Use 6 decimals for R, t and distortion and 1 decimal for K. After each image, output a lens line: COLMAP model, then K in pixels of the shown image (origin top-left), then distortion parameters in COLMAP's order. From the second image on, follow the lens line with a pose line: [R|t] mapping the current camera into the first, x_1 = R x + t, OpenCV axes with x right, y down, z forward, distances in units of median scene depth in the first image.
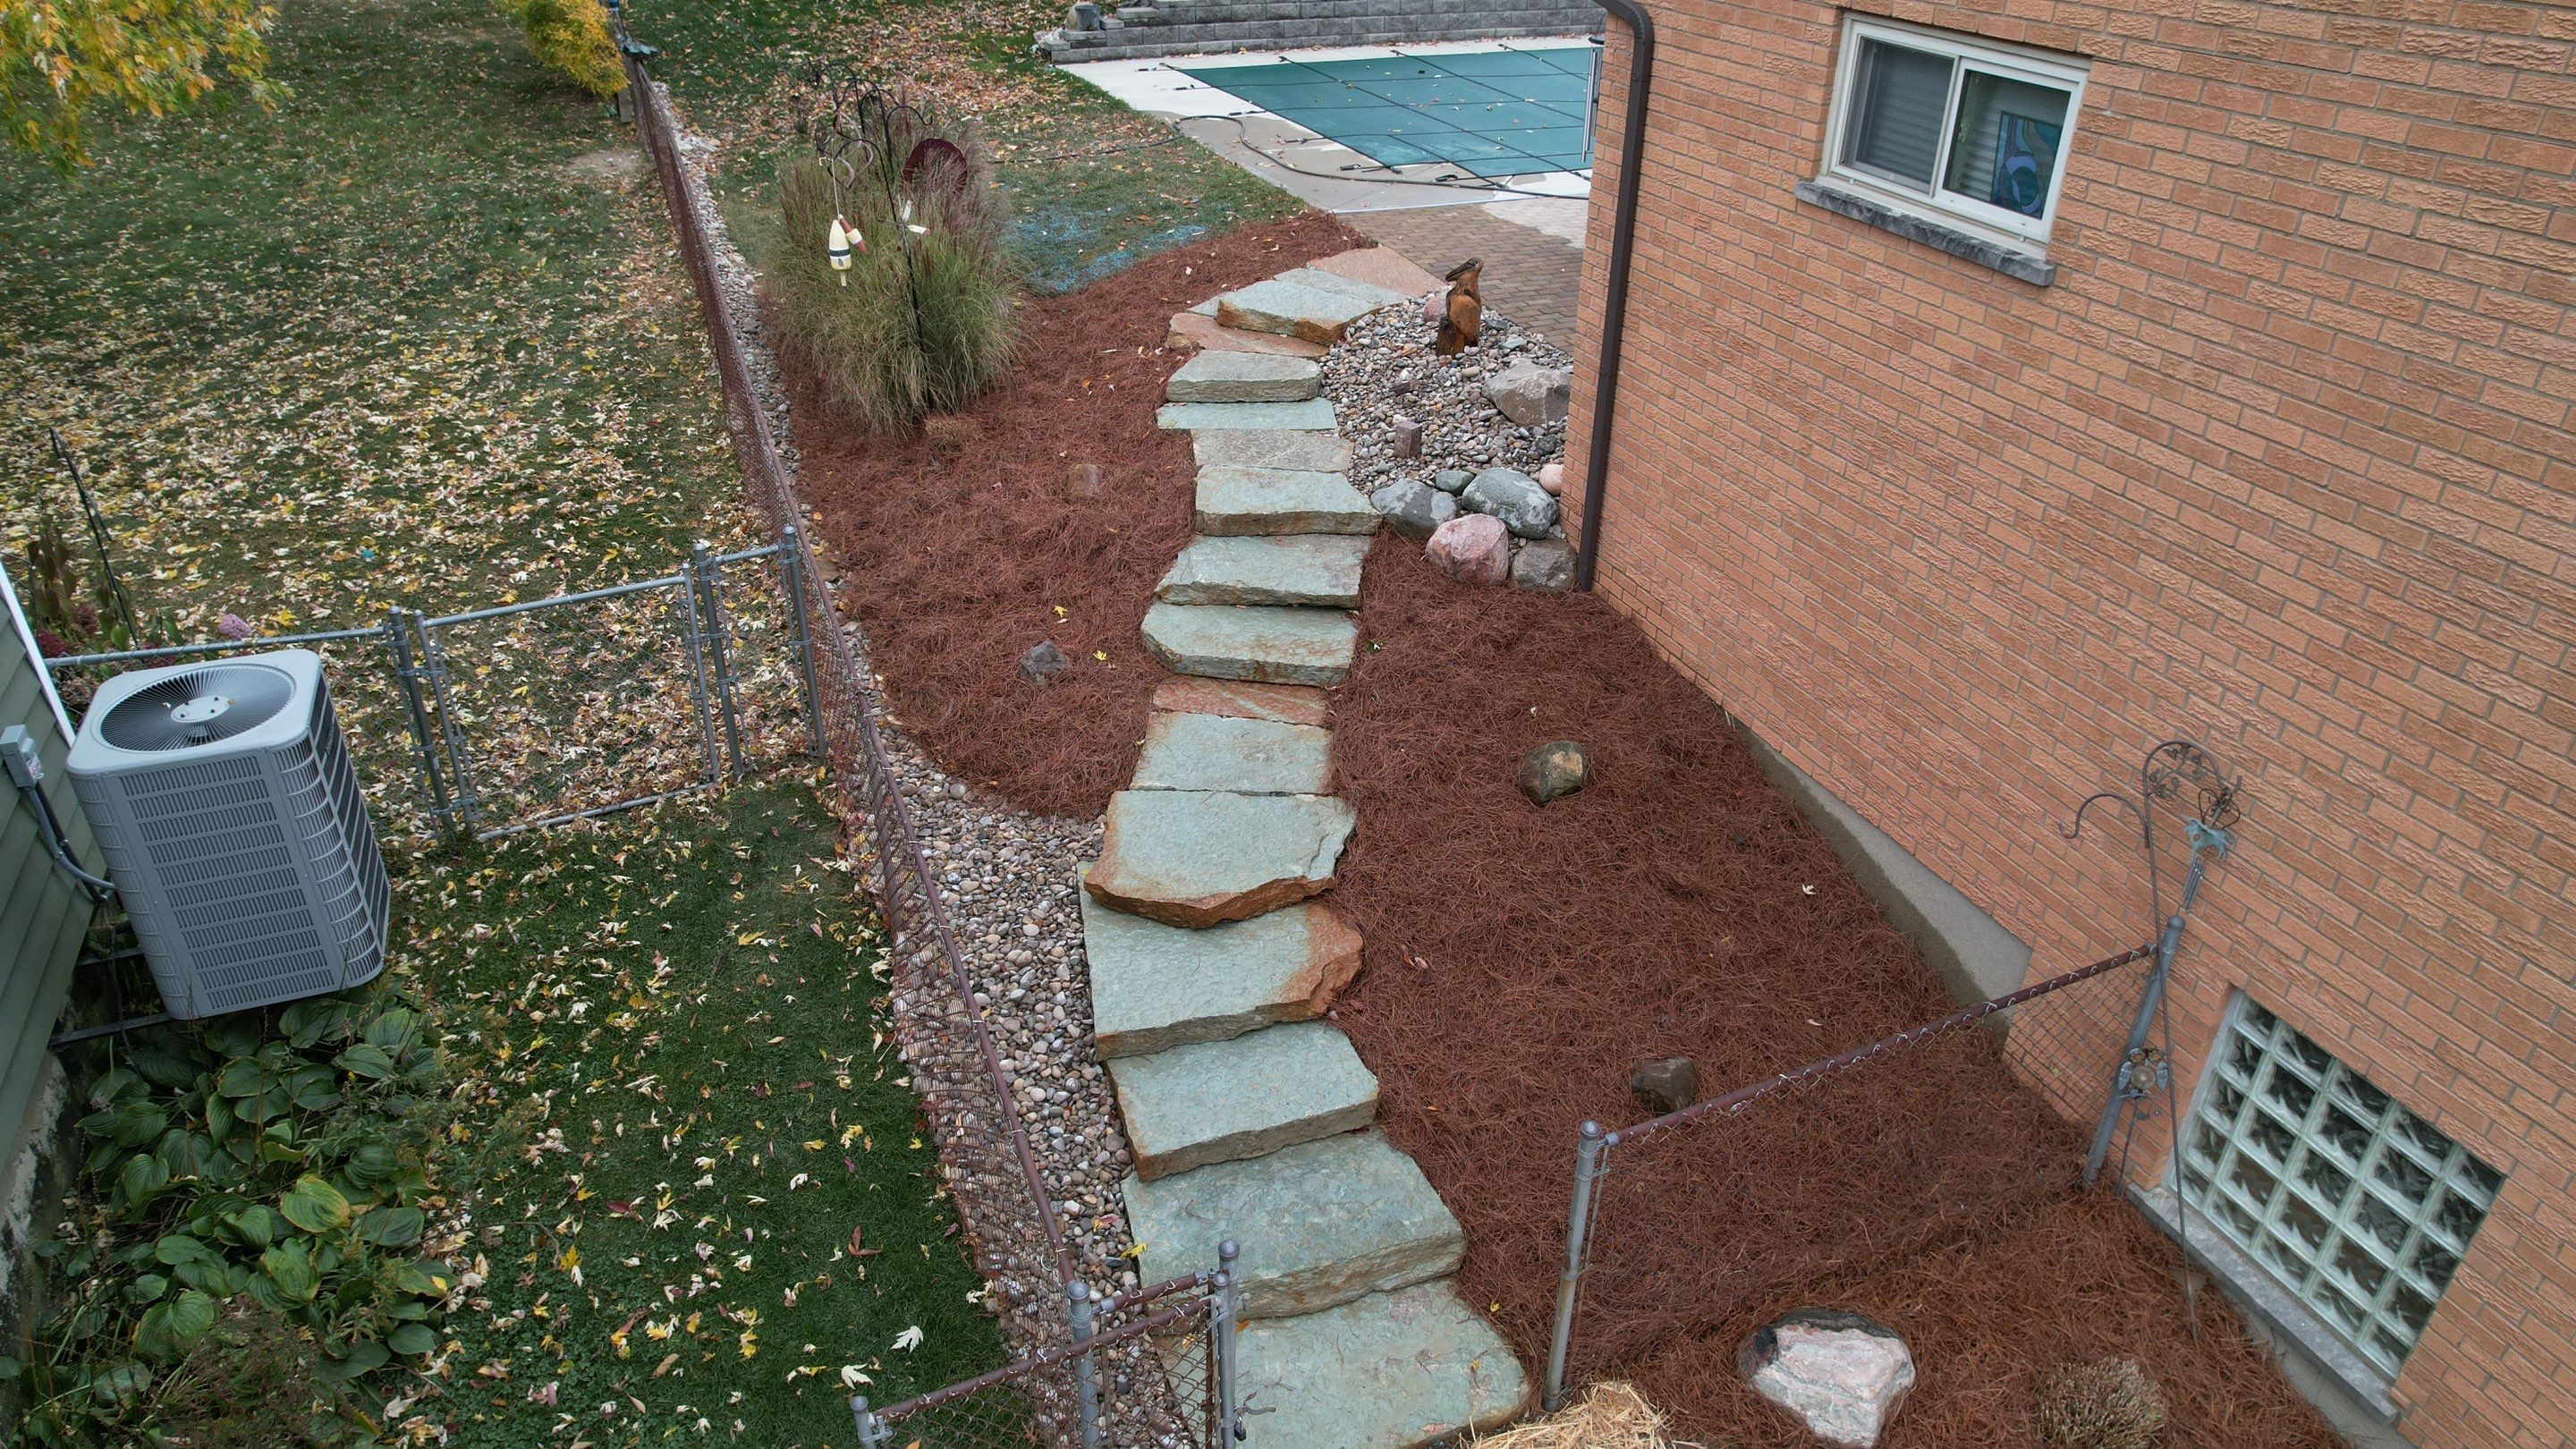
lens RADIAL K [[1655.1, 0, 1286.3], [0, 1655.1, 727.8], [0, 0, 1]] dist [-0.073816, 0.064253]
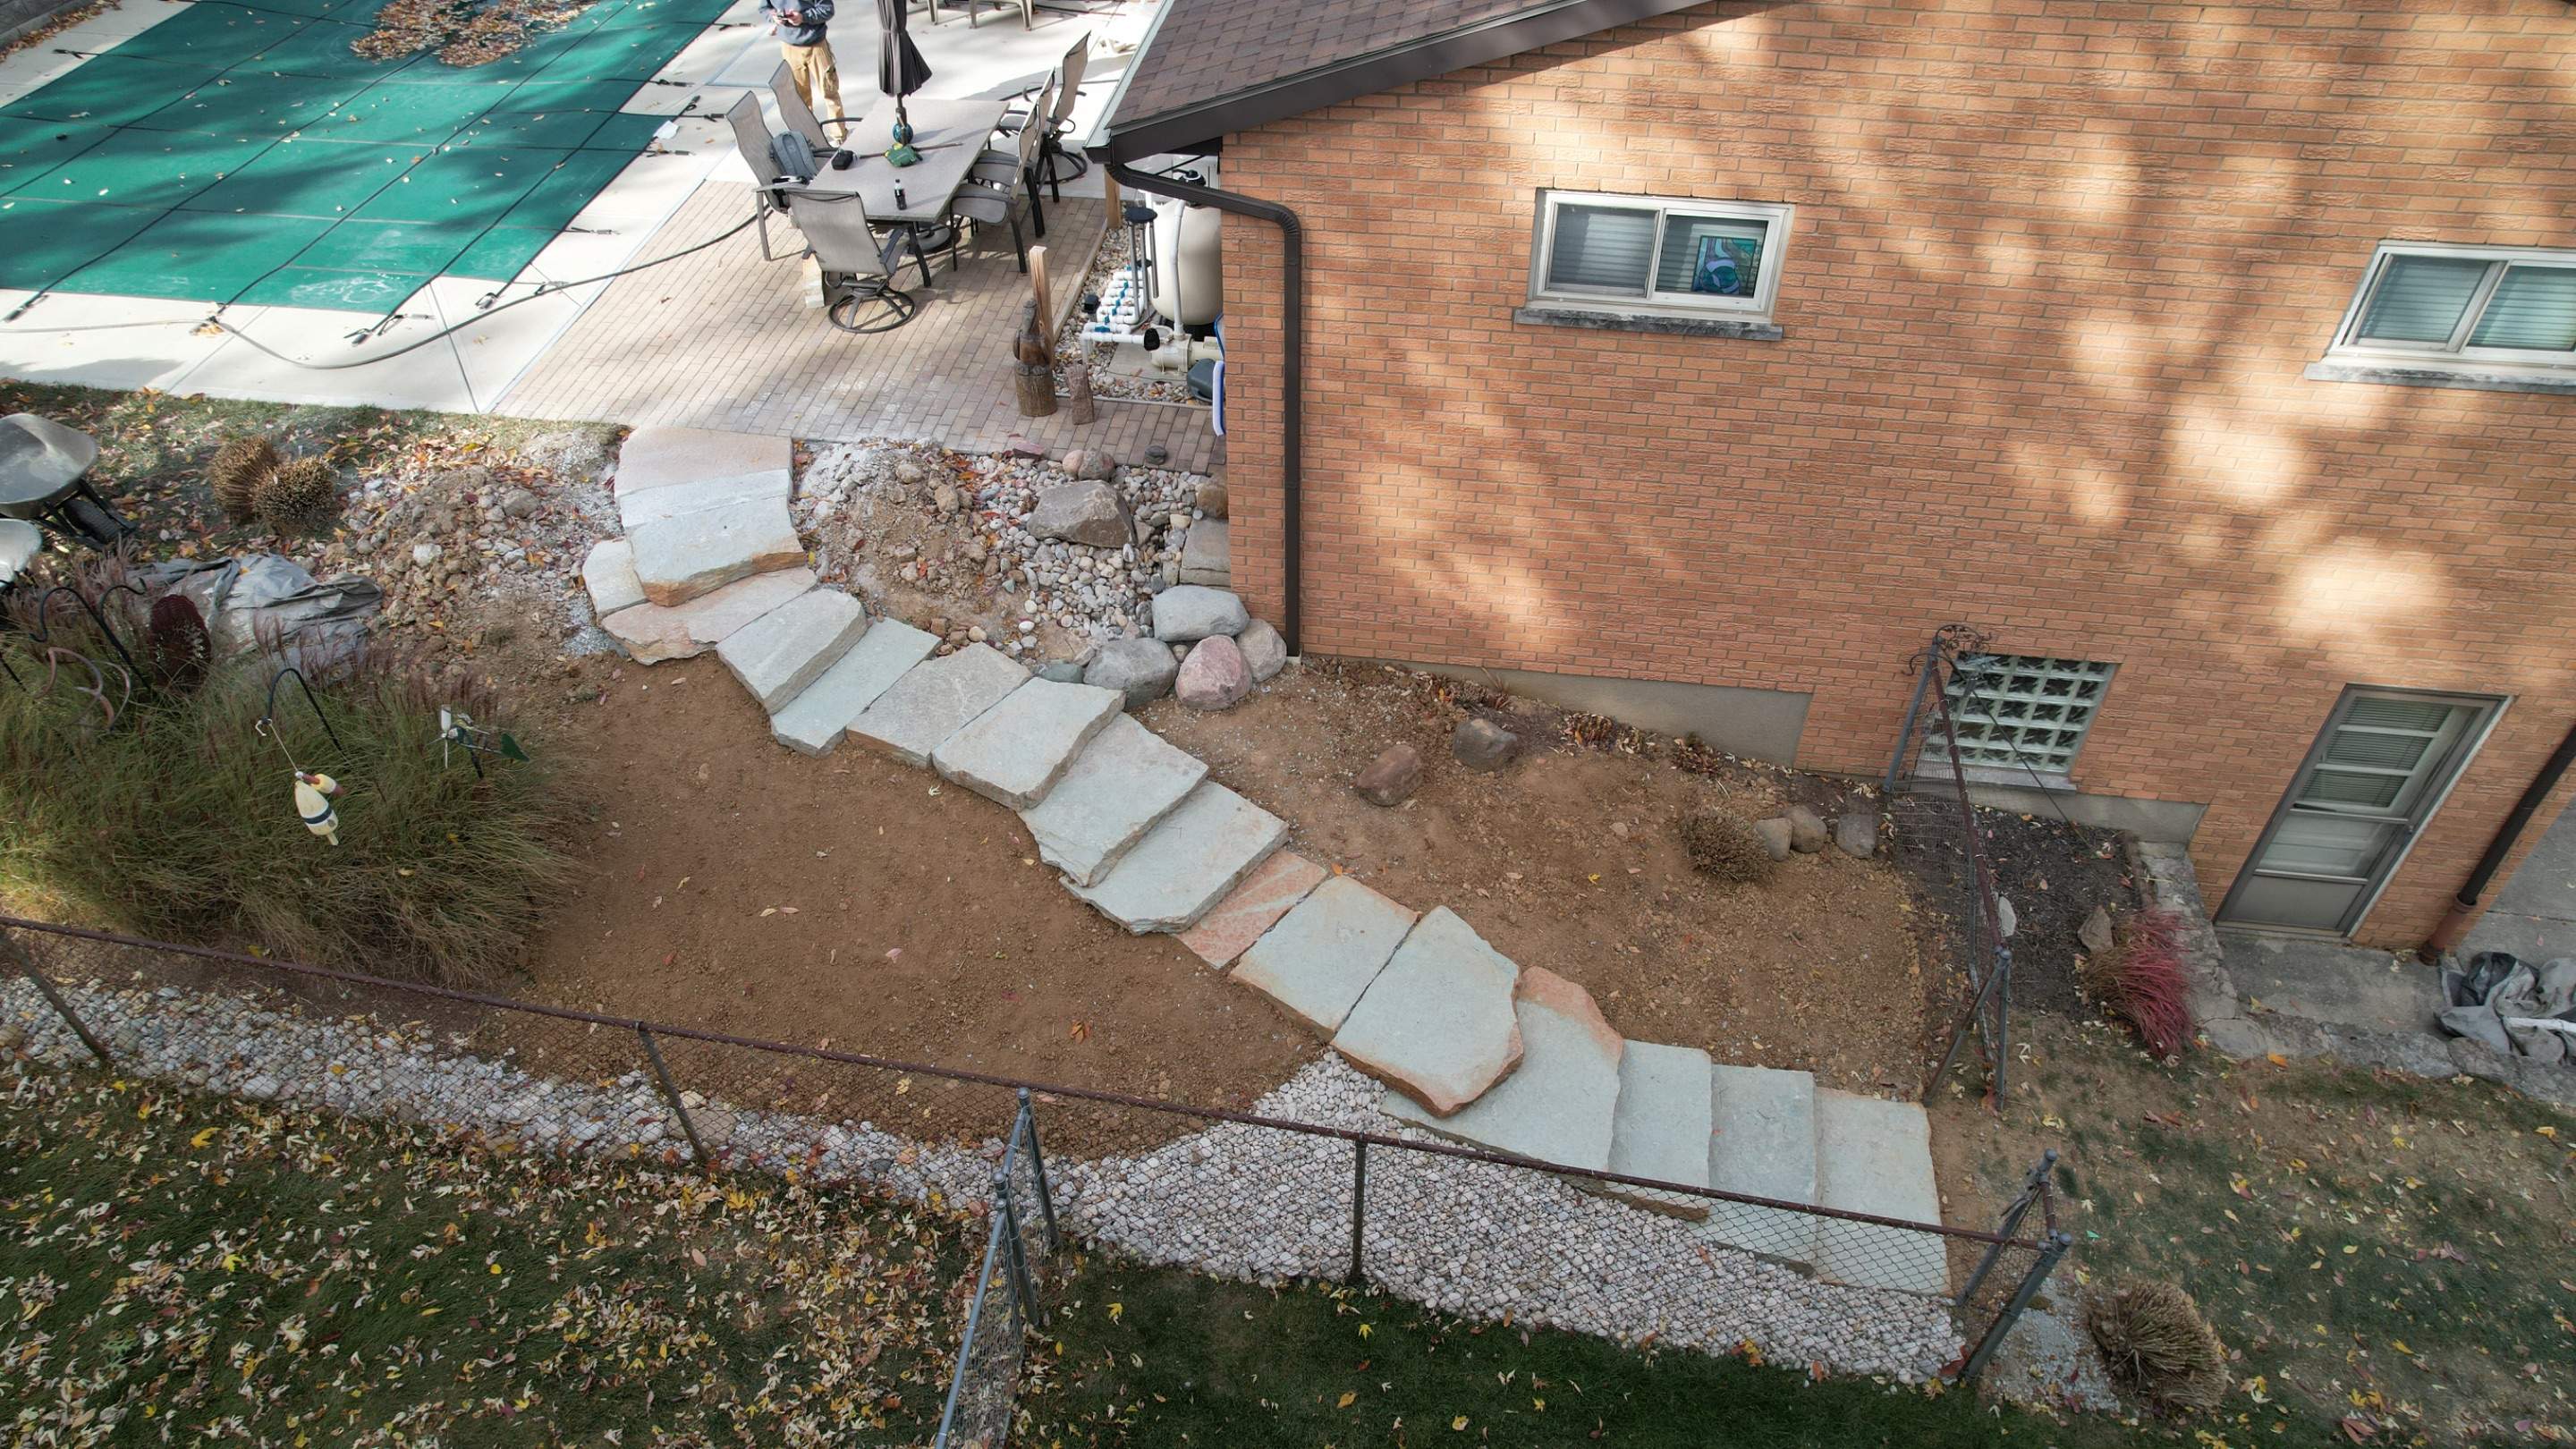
lens RADIAL K [[1651.4, 0, 1283.5], [0, 1651.4, 724.1], [0, 0, 1]] dist [-0.075057, 0.059950]
pose [[0.504914, -0.592908, 0.627314, -0.716811], [0.448460, 0.801161, 0.396263, -0.613745], [-0.737527, 0.081246, 0.670413, 0.273521]]
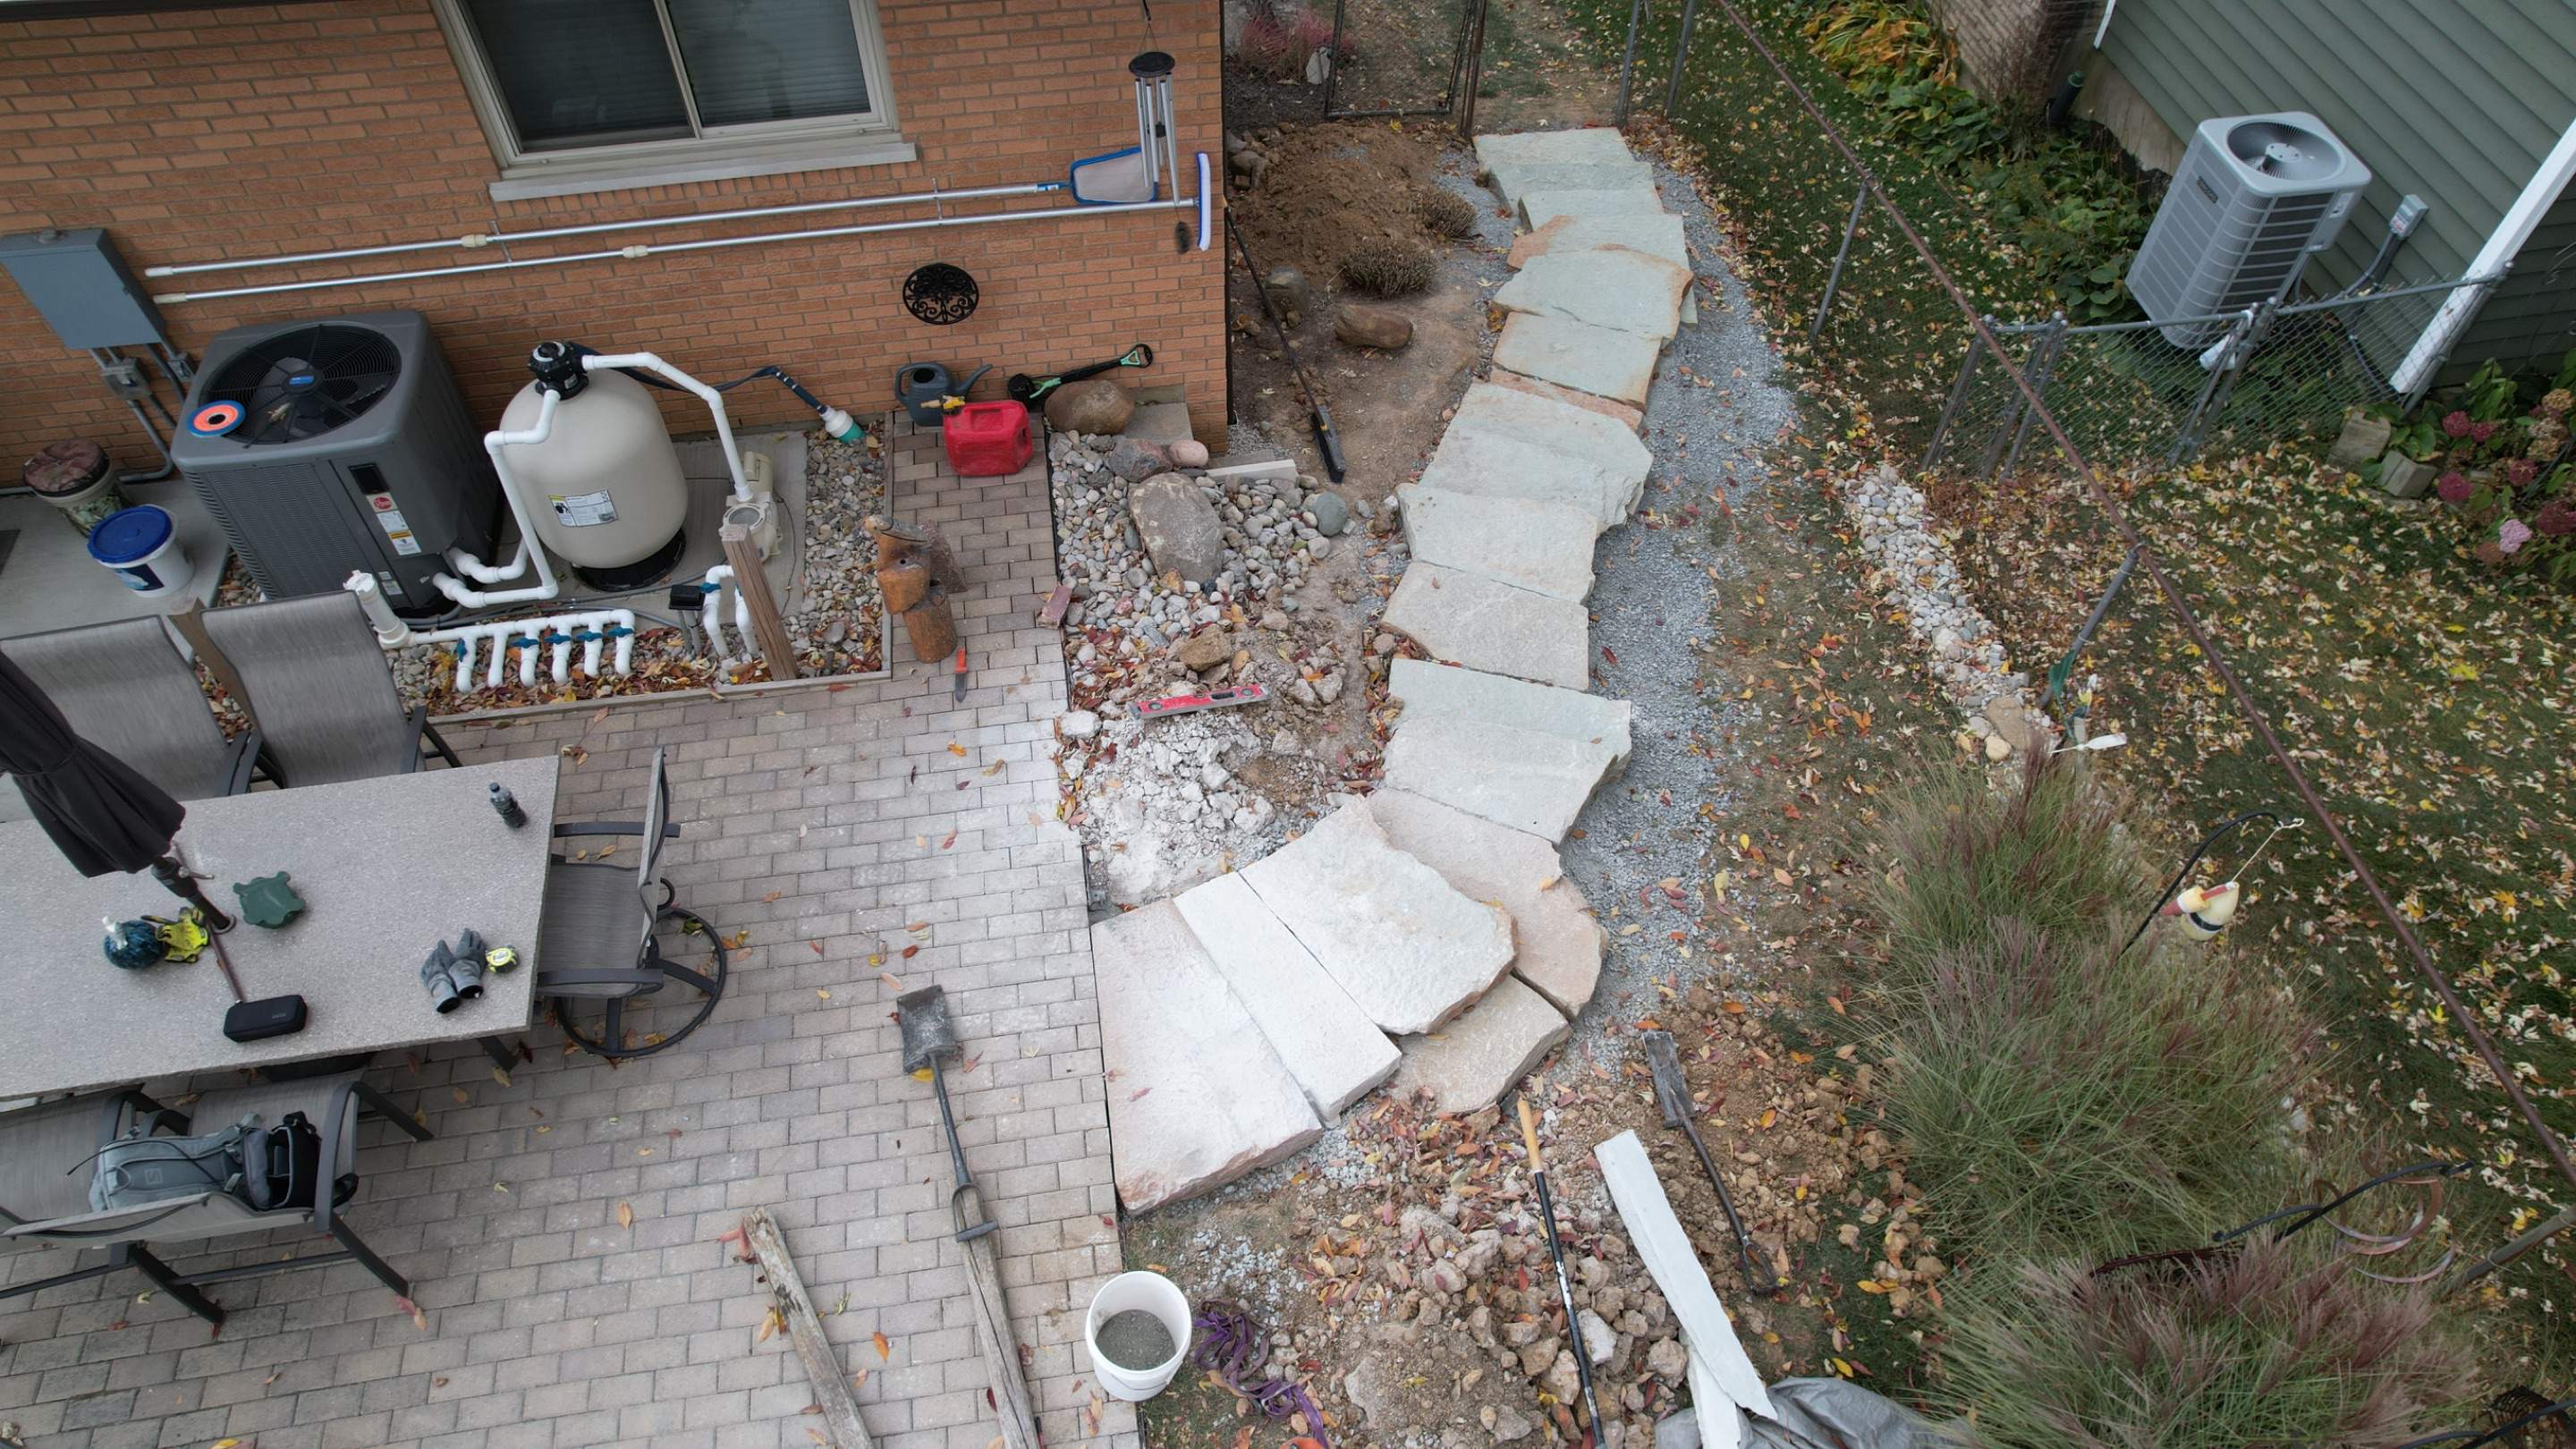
lens RADIAL K [[1651.3, 0, 1291.7], [0, 1651.3, 711.5], [0, 0, 1]] dist [-0.064431, 0.046421]
pose [[-0.972087, -0.197514, 0.126633, -0.033084], [0.100612, 0.136665, 0.985495, -1.301121], [-0.211955, 0.970727, -0.112978, 1.567813]]
